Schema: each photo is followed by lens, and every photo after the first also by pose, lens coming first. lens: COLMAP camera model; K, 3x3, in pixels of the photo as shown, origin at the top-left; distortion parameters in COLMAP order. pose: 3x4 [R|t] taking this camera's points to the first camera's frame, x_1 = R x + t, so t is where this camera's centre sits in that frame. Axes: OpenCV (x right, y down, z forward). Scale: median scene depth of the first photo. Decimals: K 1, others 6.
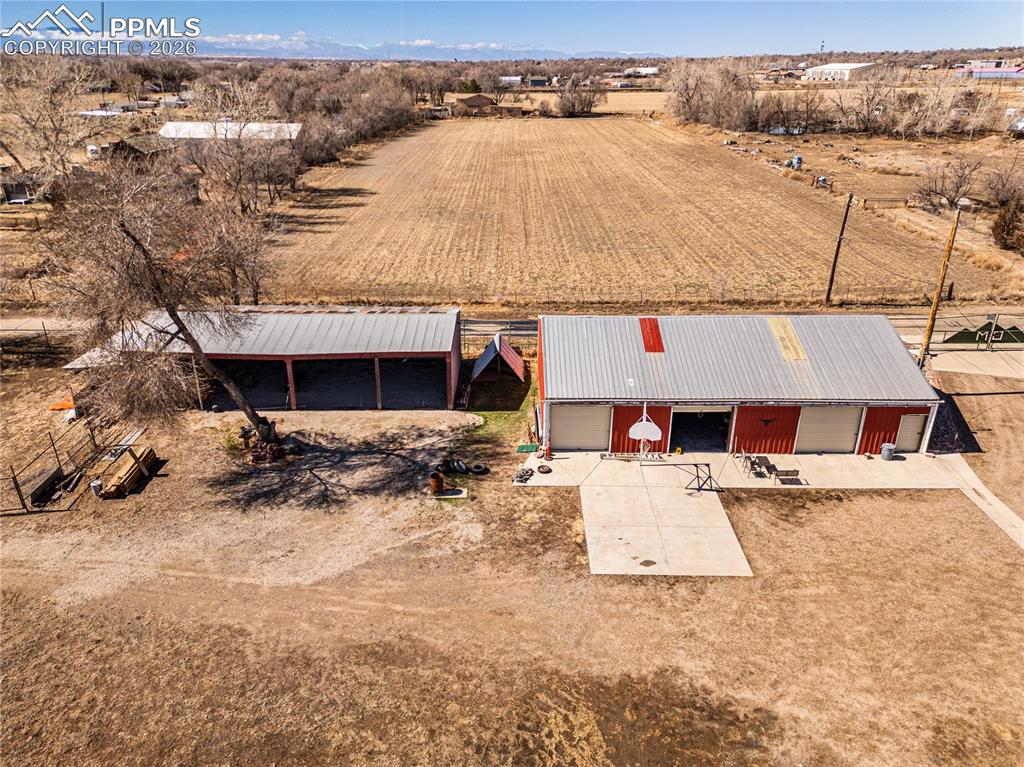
lens RADIAL K [[713.4, 0, 512.0], [0, 713.4, 383.5], [0, 0, 1]] dist [0.080890, -0.068149]
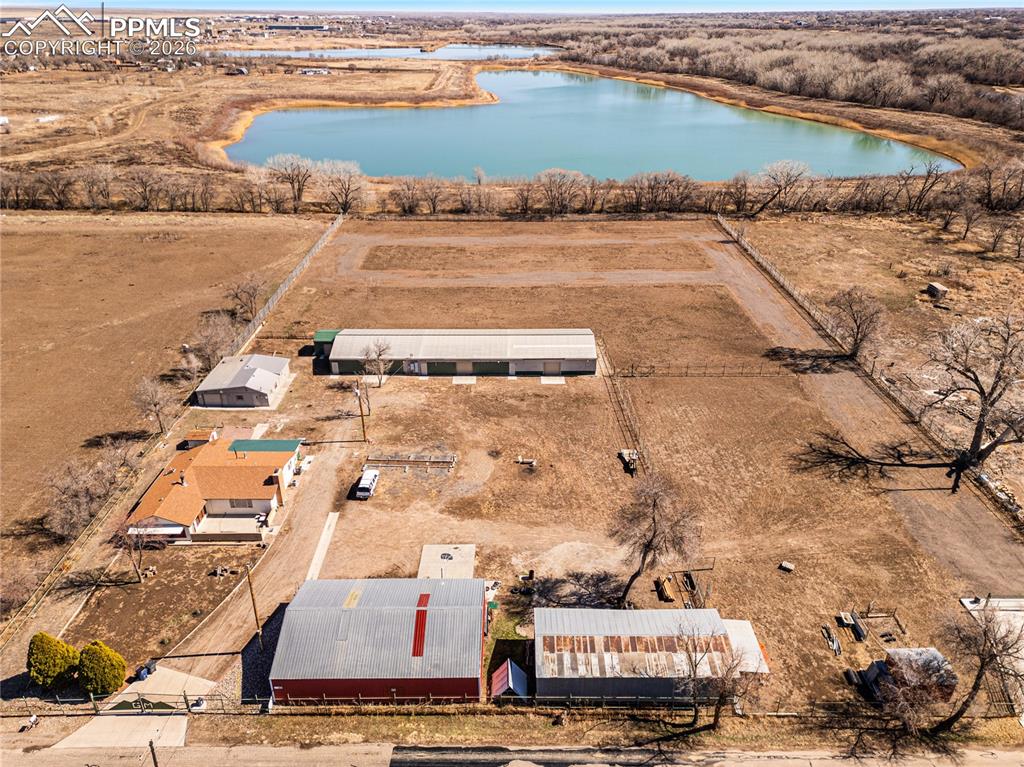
lens RADIAL K [[713.4, 0, 512.0], [0, 713.4, 383.5], [0, 0, 1]] dist [0.080890, -0.068149]
pose [[-0.999969, 0.001045, -0.007827, -0.016885], [-0.005412, 0.631136, 0.775653, -1.837627], [0.005751, 0.775672, -0.631111, 1.726775]]
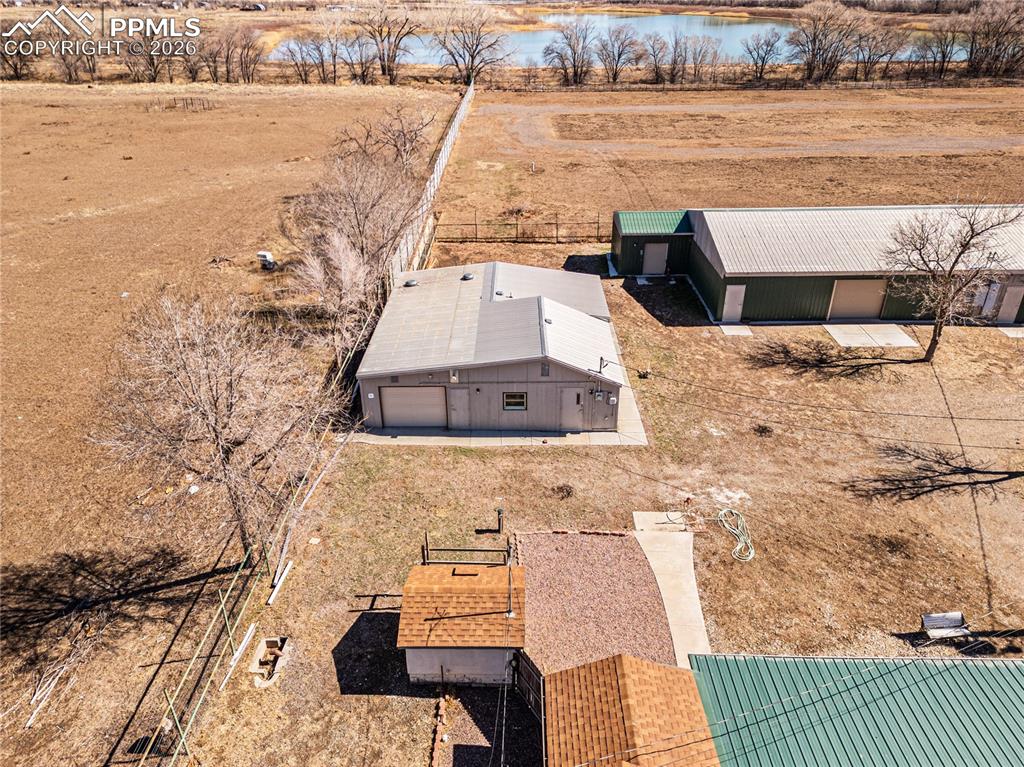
lens RADIAL K [[713.4, 0, 512.0], [0, 713.4, 383.5], [0, 0, 1]] dist [0.080890, -0.068149]
pose [[-0.999990, 0.004393, 0.001172, 1.081949], [0.003615, 0.611910, 0.790919, -0.131497], [0.002757, 0.790915, -0.611920, 0.363708]]
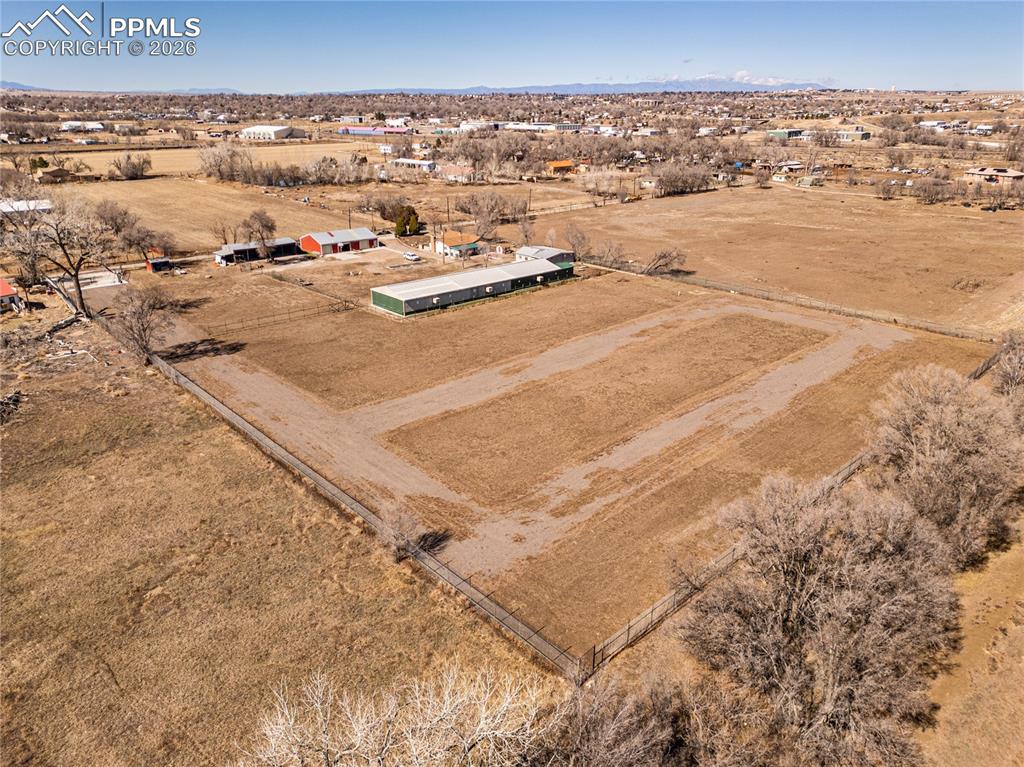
lens RADIAL K [[713.4, 0, 512.0], [0, 713.4, 383.5], [0, 0, 1]] dist [0.080890, -0.068149]
pose [[0.736379, -0.247168, 0.629805, -2.514286], [0.272052, 0.960481, 0.058855, 1.073309], [-0.619463, 0.128000, 0.774520, -3.944975]]
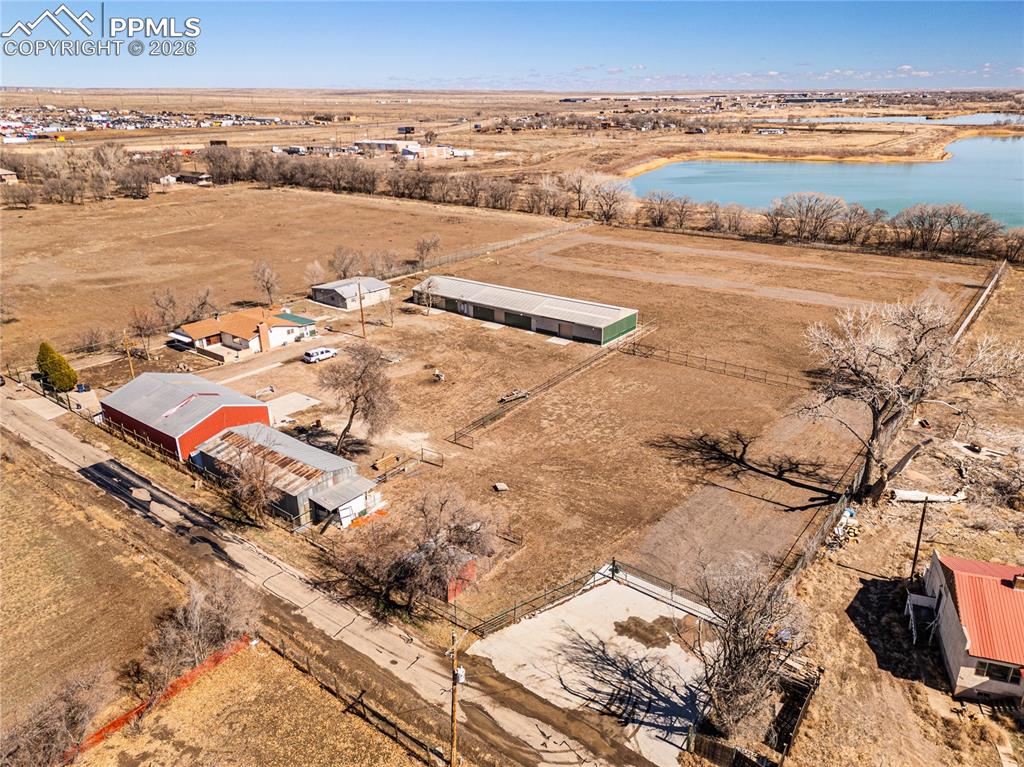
lens RADIAL K [[713.4, 0, 512.0], [0, 713.4, 383.5], [0, 0, 1]] dist [0.080890, -0.068149]
pose [[-0.793256, -0.221859, 0.567030, -1.976862], [0.250844, 0.729482, 0.636344, -1.377404], [-0.554817, 0.647020, -0.523014, 1.674840]]
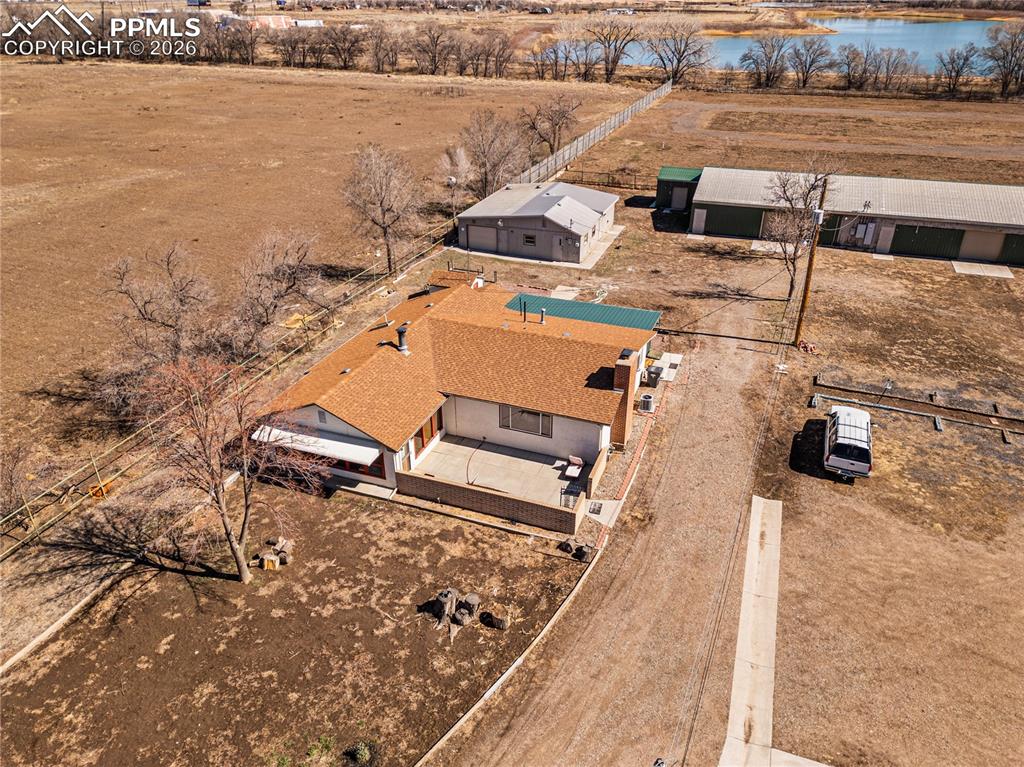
lens RADIAL K [[713.4, 0, 512.0], [0, 713.4, 383.5], [0, 0, 1]] dist [0.080890, -0.068149]
pose [[-0.938321, -0.164645, 0.304049, 0.590520], [0.139315, 0.624789, 0.768264, -0.501383], [-0.316457, 0.763237, -0.563315, 1.023878]]
